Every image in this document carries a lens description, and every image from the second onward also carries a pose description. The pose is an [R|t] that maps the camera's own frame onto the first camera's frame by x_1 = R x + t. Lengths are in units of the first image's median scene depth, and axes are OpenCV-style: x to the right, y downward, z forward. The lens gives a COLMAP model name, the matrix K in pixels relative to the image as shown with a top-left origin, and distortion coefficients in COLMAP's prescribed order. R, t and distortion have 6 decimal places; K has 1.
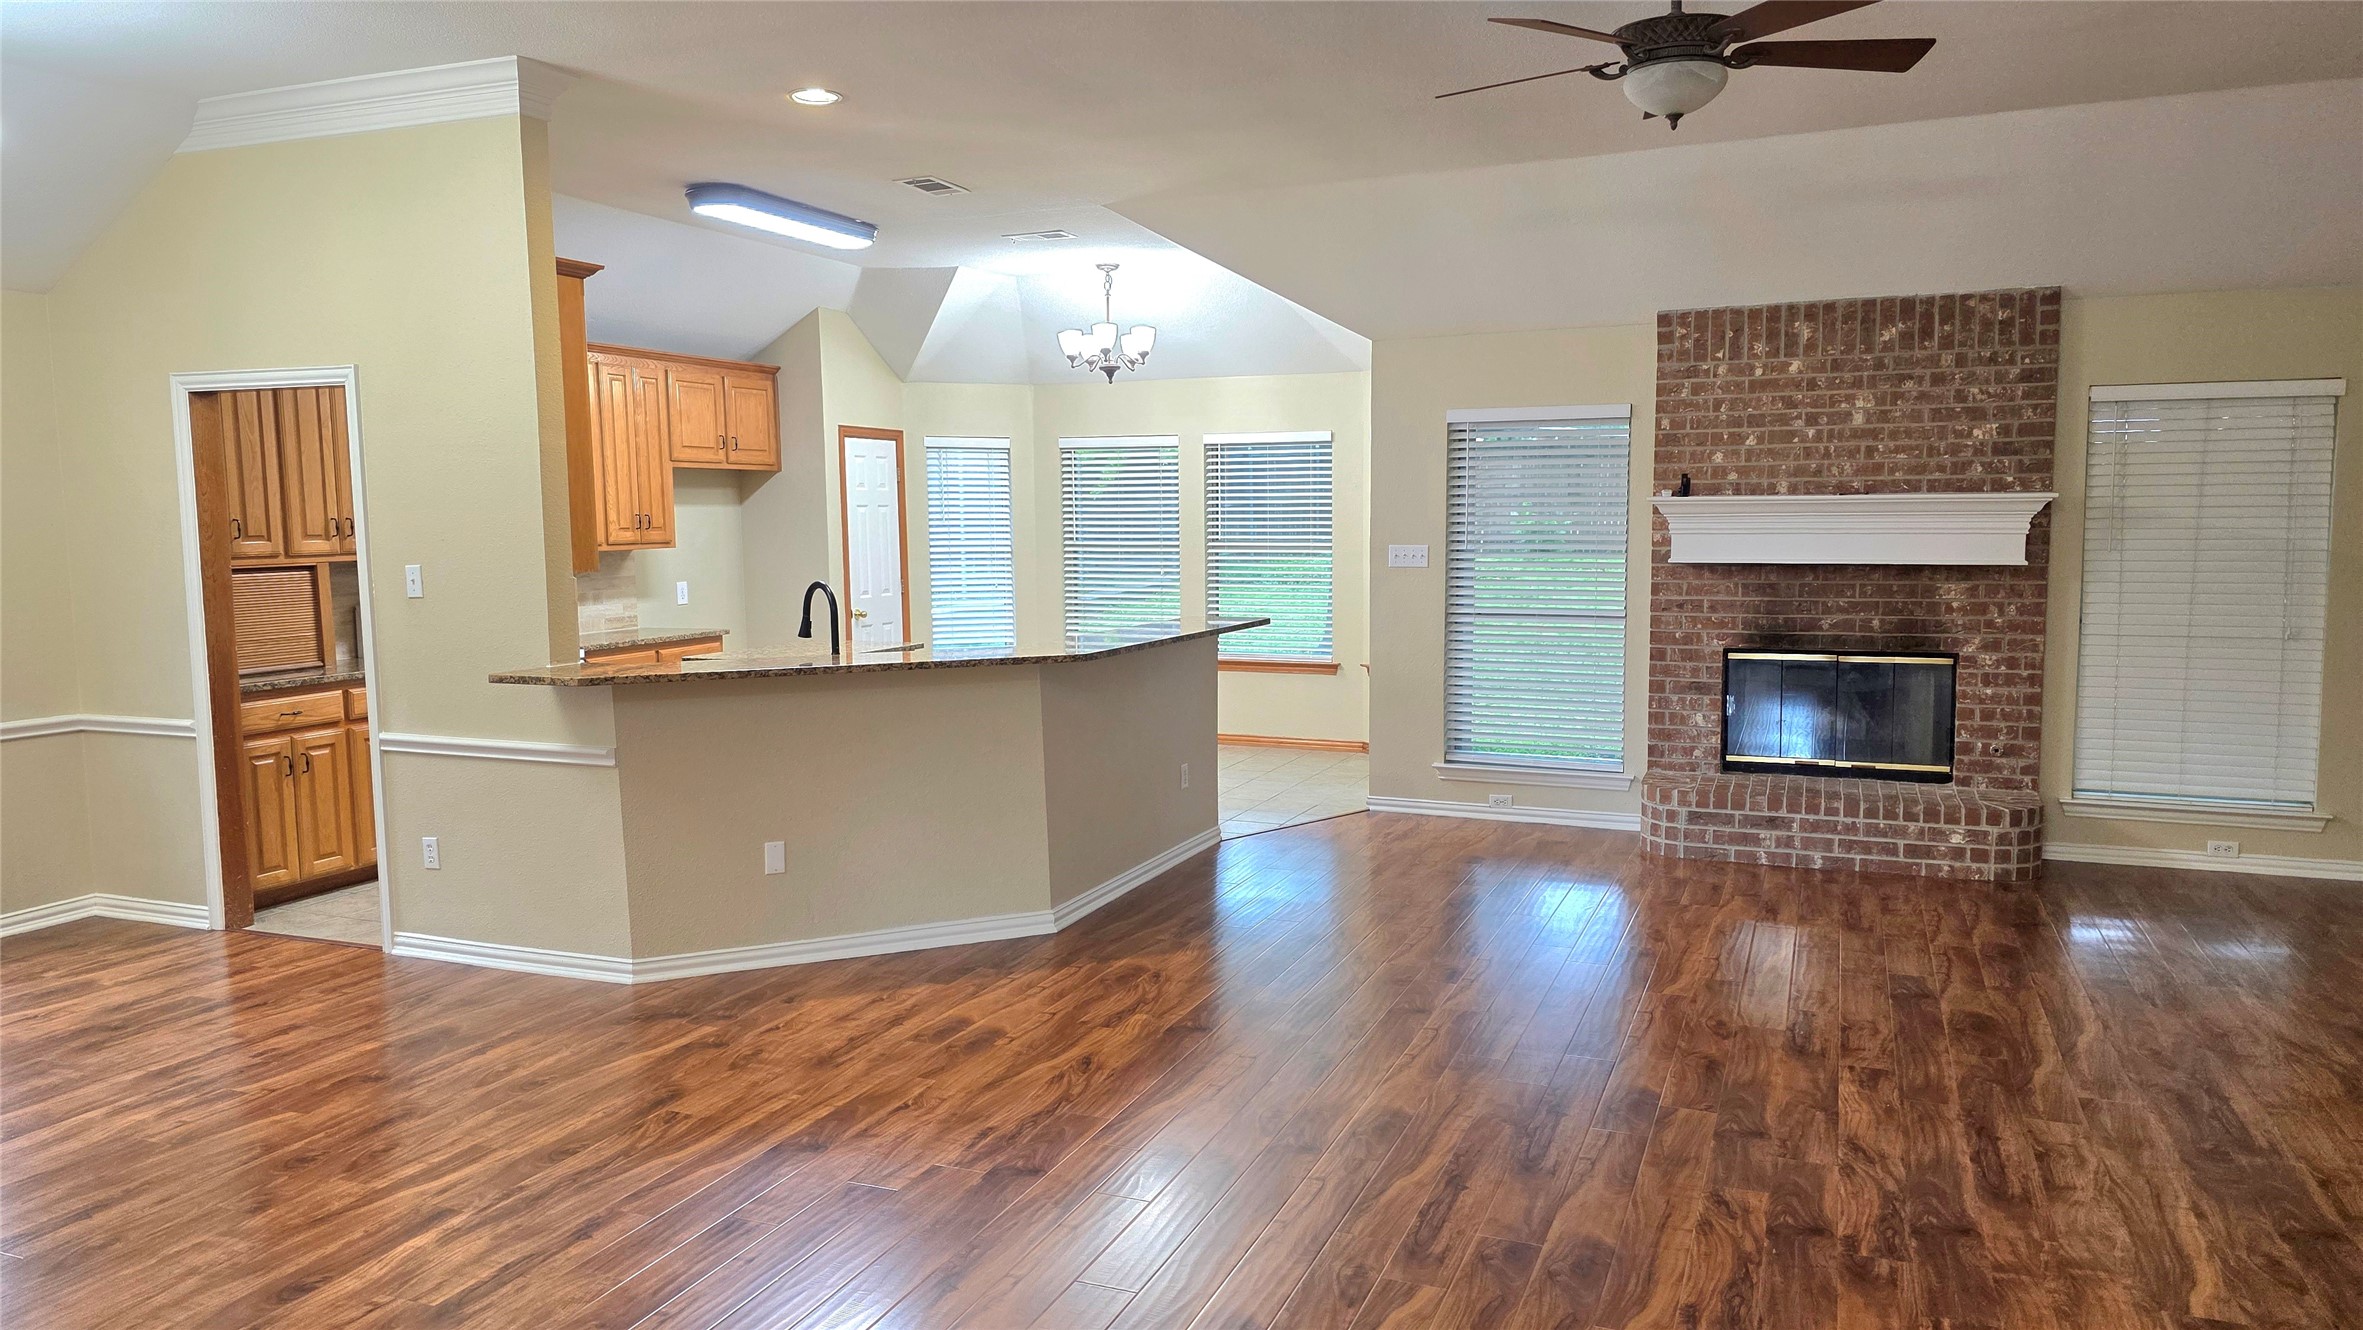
lens RADIAL K [[1571.7, 0, 1195.8], [0, 1571.7, 667.5], [0, 0, 1]] dist [0.059461, -0.042648]
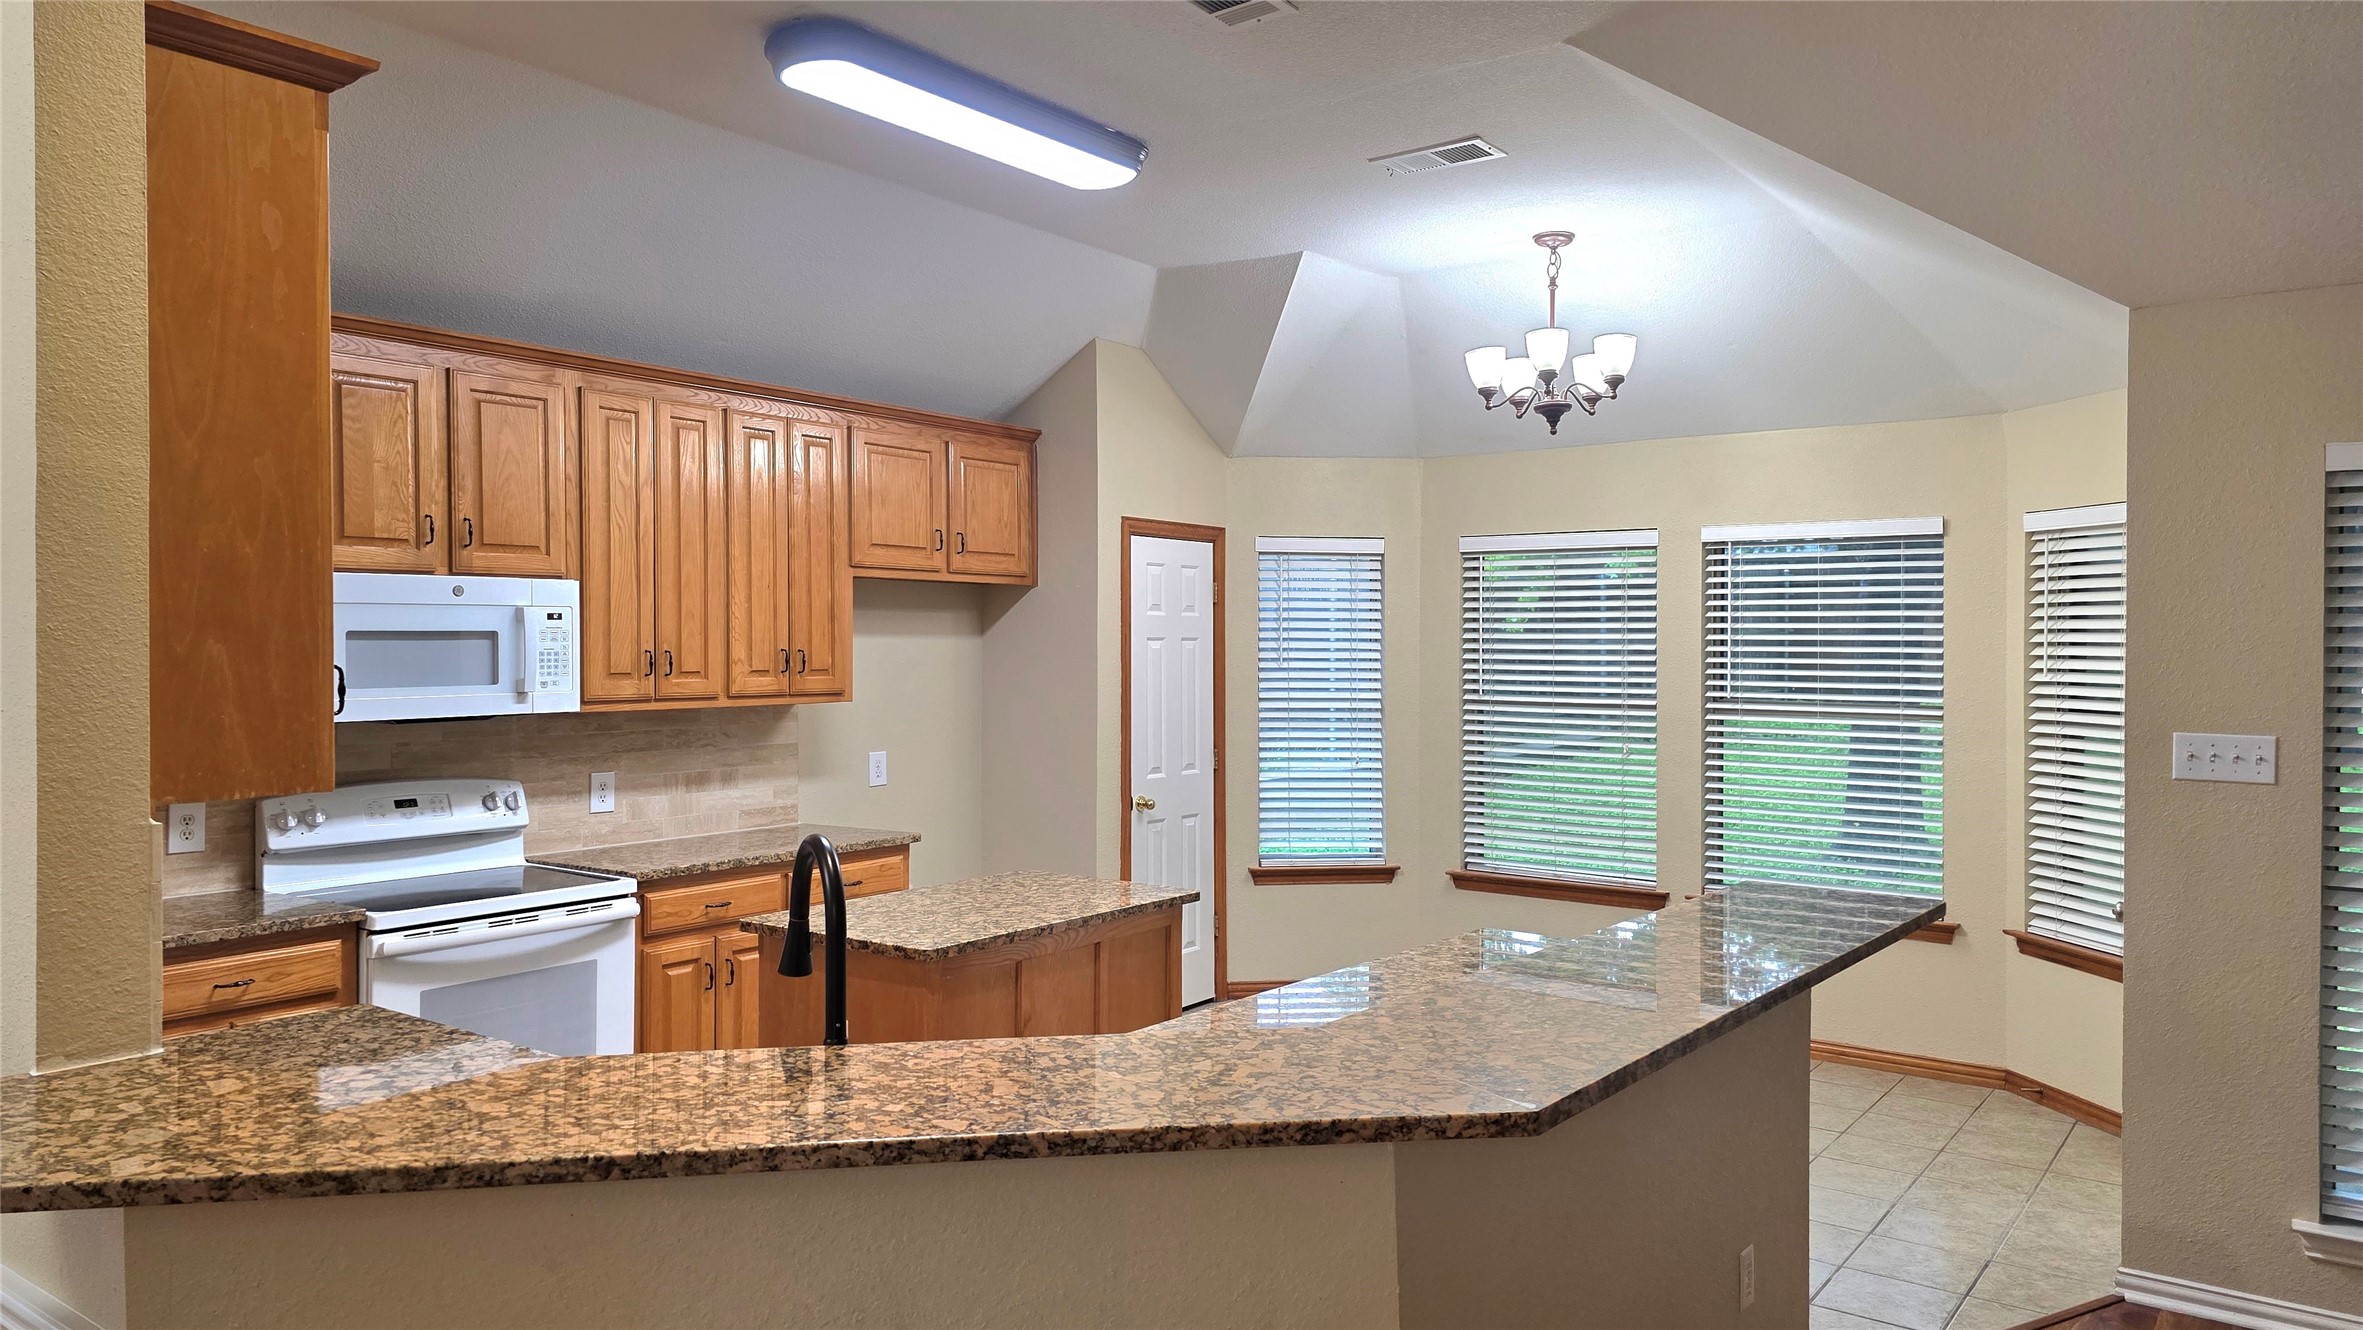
lens RADIAL K [[1571.7, 0, 1199.4], [0, 1571.7, 663.1], [0, 0, 1]] dist [0.059461, -0.042648]
pose [[0.969737, 0.014496, -0.243723, -0.049723], [-0.035750, 0.995907, -0.083010, -0.056255], [0.241522, 0.089211, 0.966286, 0.541382]]
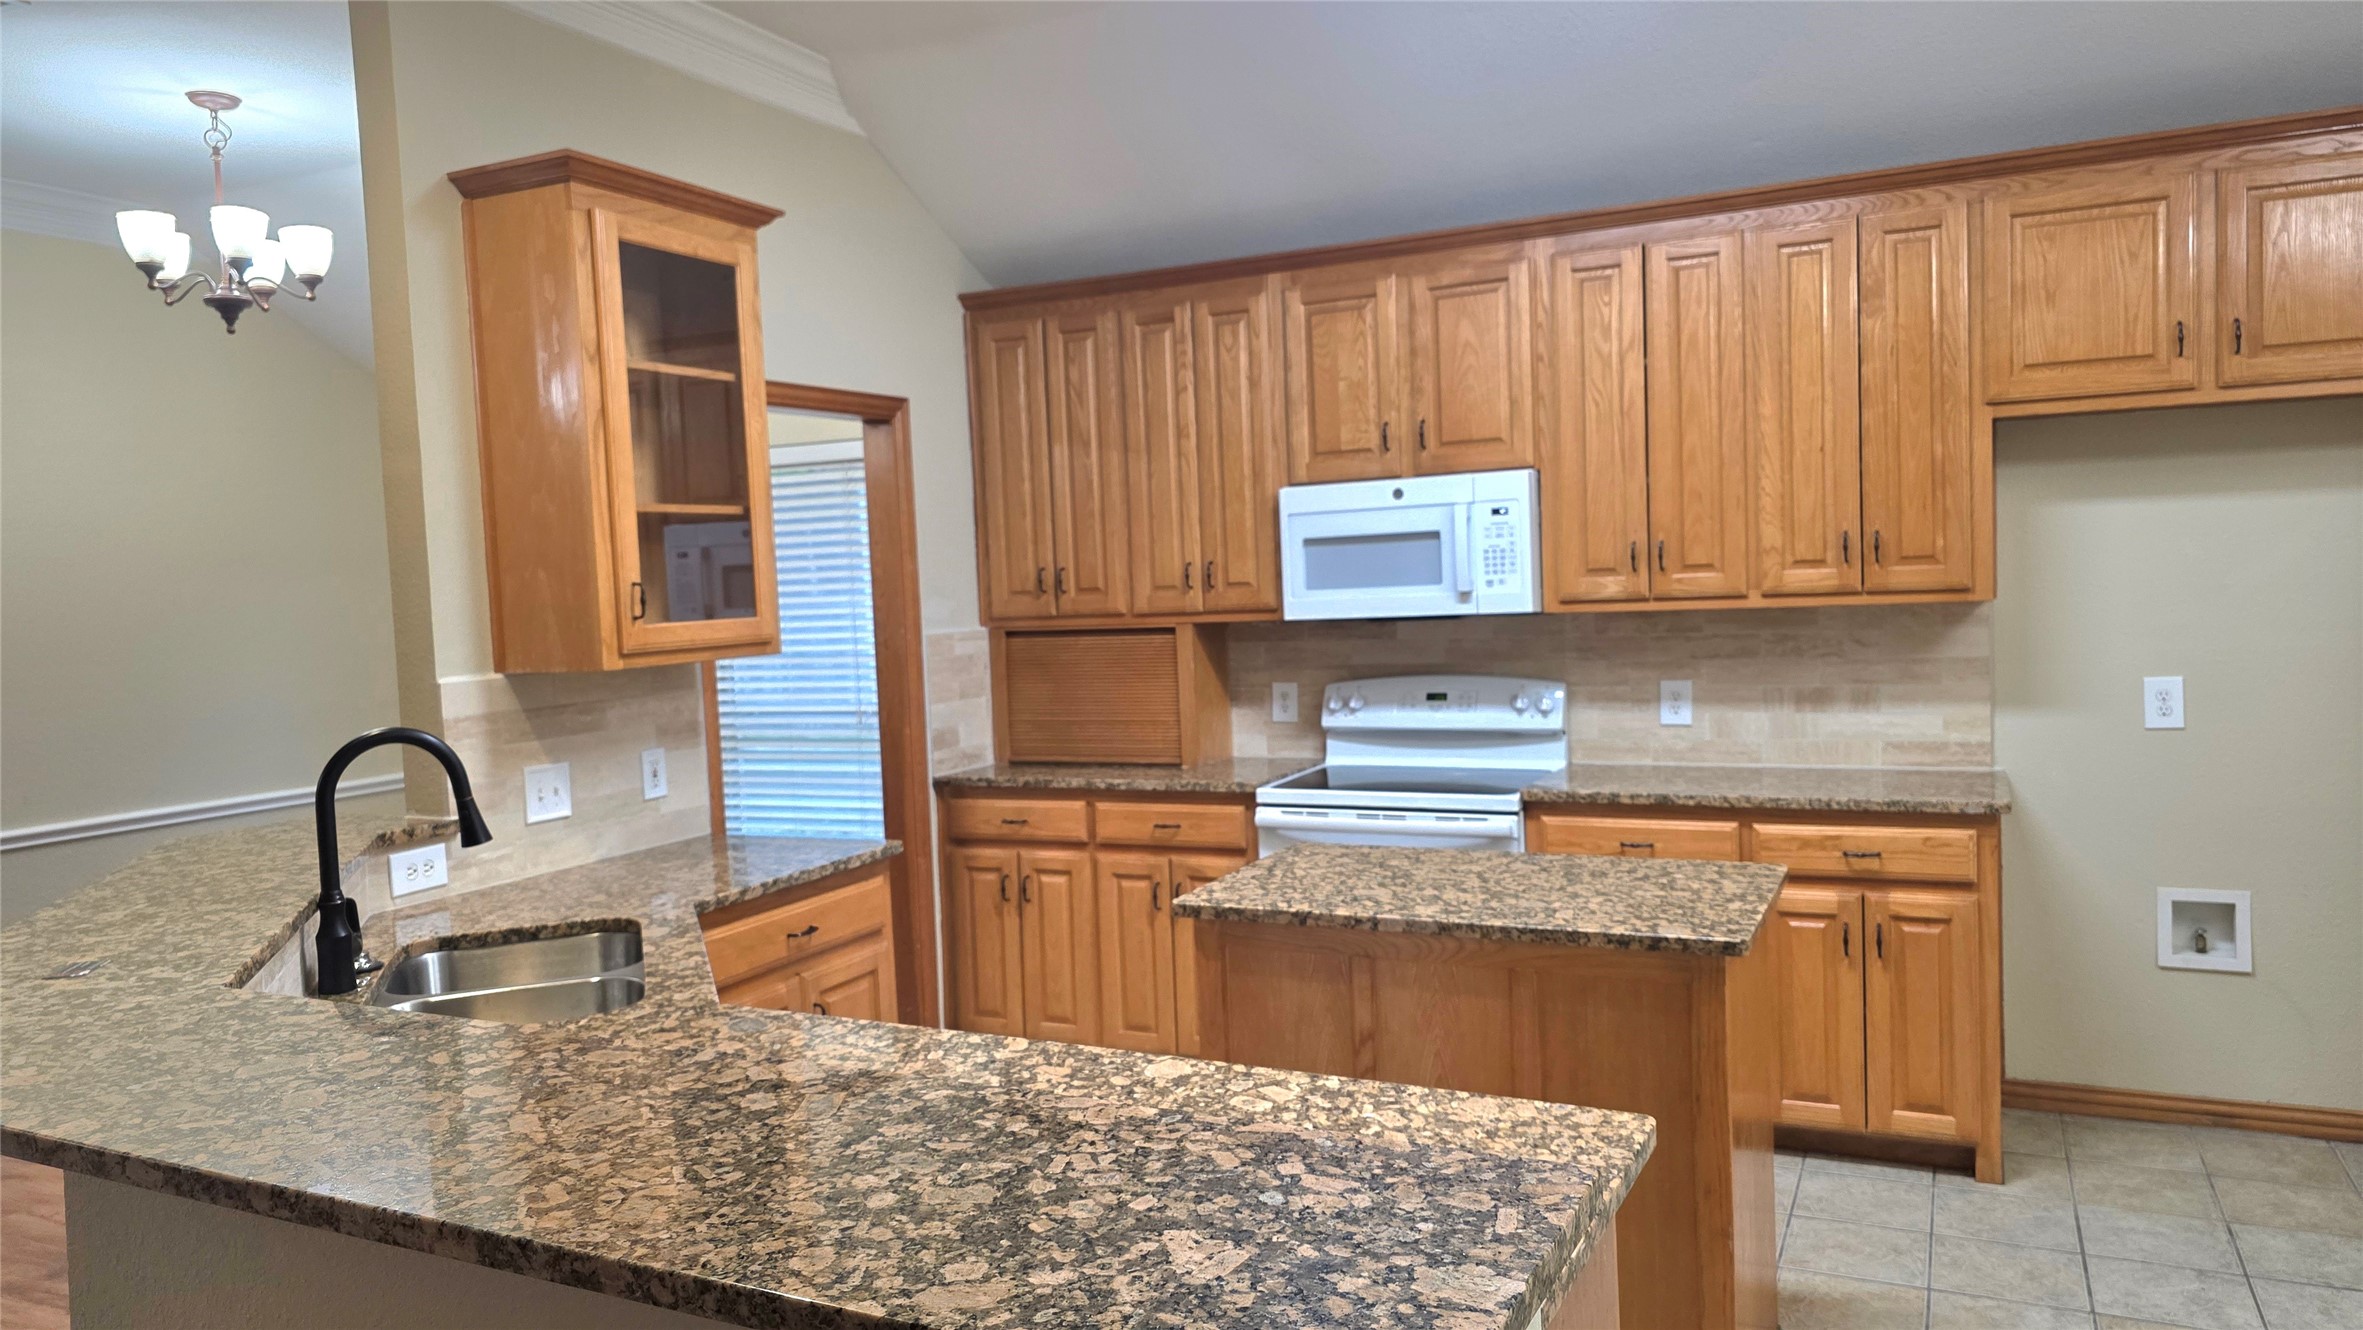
lens RADIAL K [[1571.7, 0, 1216.4], [0, 1571.7, 664.6], [0, 0, 1]] dist [0.059461, -0.042648]
pose [[-0.065684, 0.069169, -0.995440, 0.163940], [-0.060350, 0.995493, 0.073155, -0.100101], [0.996014, 0.064880, -0.061213, 1.052288]]
